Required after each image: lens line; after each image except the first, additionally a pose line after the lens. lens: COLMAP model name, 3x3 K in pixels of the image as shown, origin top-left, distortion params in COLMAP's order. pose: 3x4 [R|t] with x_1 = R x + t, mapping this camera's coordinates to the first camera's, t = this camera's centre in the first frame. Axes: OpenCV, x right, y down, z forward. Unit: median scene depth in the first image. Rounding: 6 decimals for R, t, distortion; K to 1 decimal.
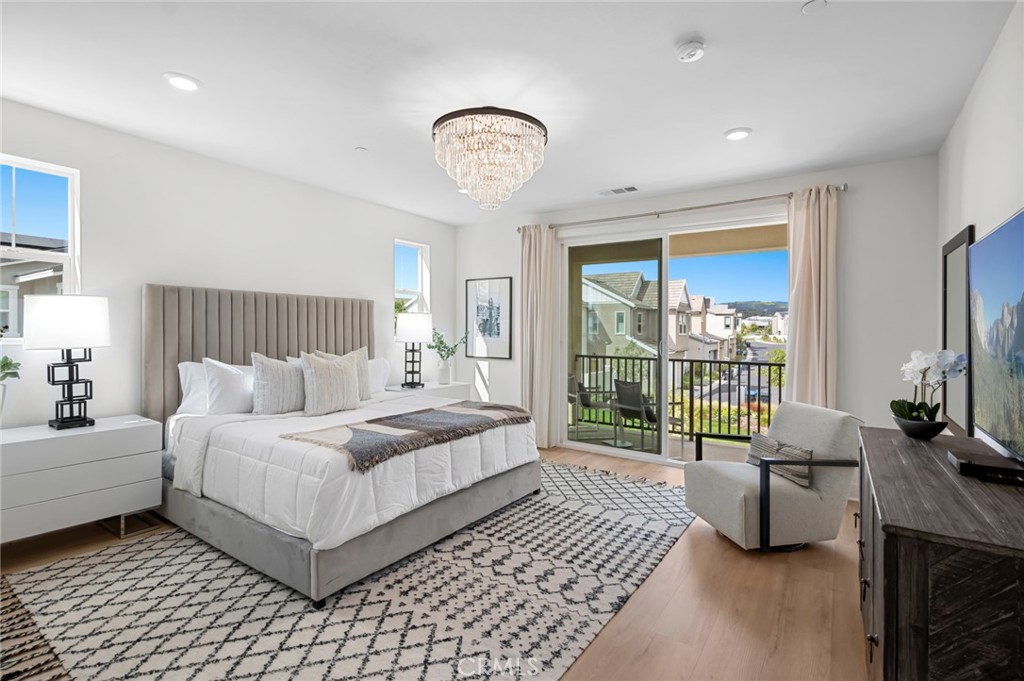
lens RADIAL K [[474.5, 0, 516.6], [0, 474.5, 338.8], [0, 0, 1]] dist [0.000984, 0.000587]
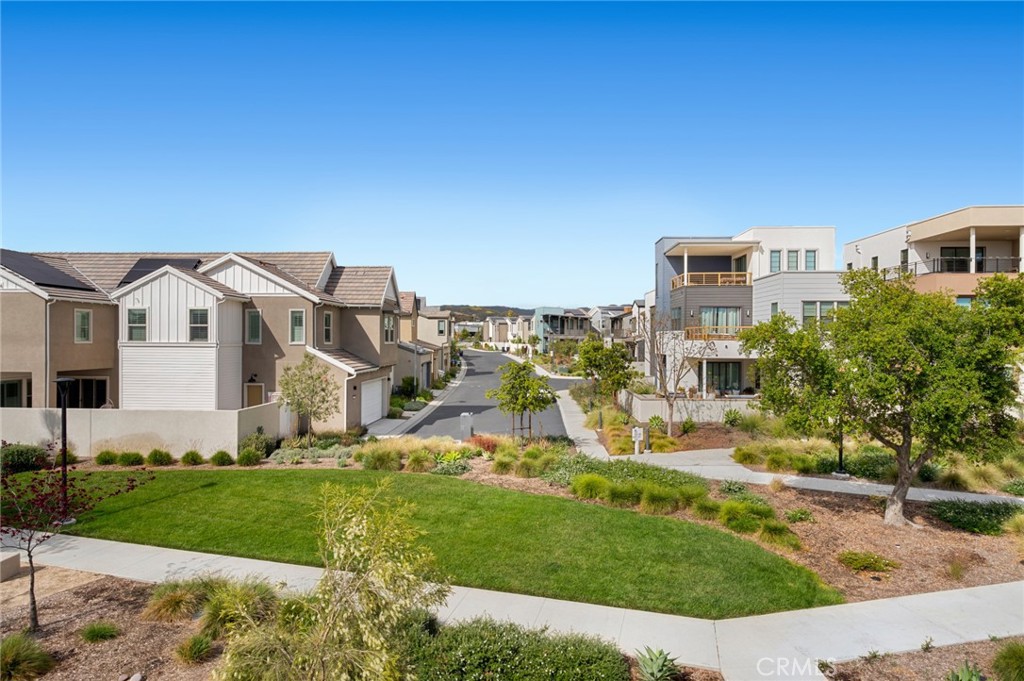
lens RADIAL K [[567.6, 0, 515.1], [0, 567.6, 338.4], [0, 0, 1]] dist [0.003591, 0.001549]
pose [[0.848954, -0.005783, 0.528435, 0.052306], [0.014368, 0.999823, -0.012141, -0.002897], [-0.528271, 0.017900, 0.848887, 0.155711]]
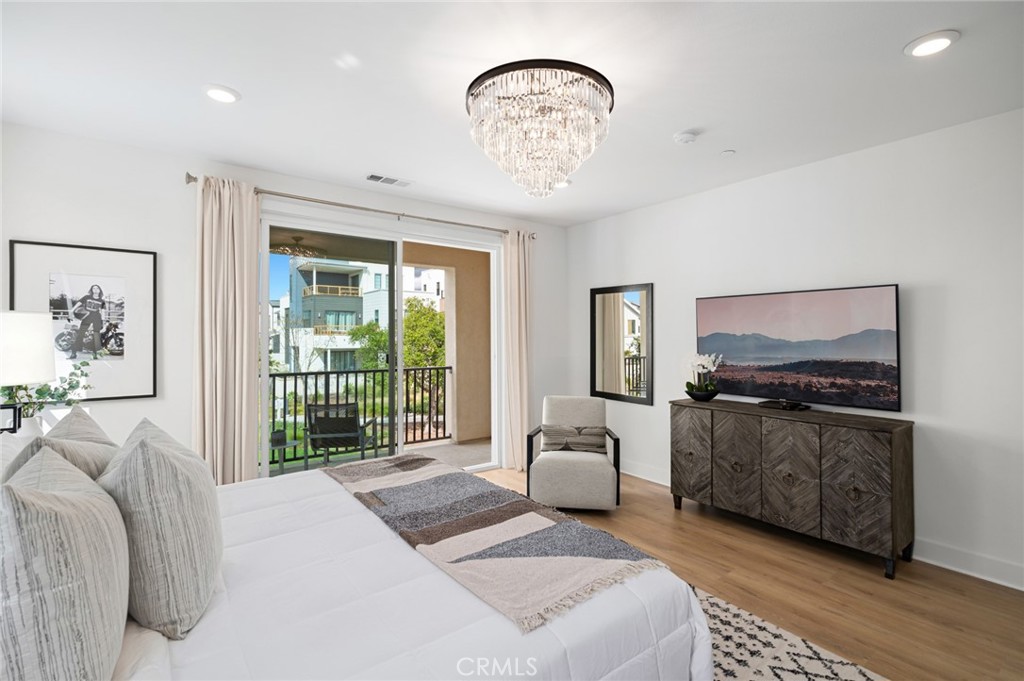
lens RADIAL K [[475.6, 0, 514.6], [0, 475.6, 333.4], [0, 0, 1]] dist [0.002074, 0.000425]
pose [[0.320346, -0.006190, 0.947280, -0.057339], [0.018756, 0.999824, 0.000191, -0.003431], [-0.947115, 0.017707, 0.320406, 0.056046]]
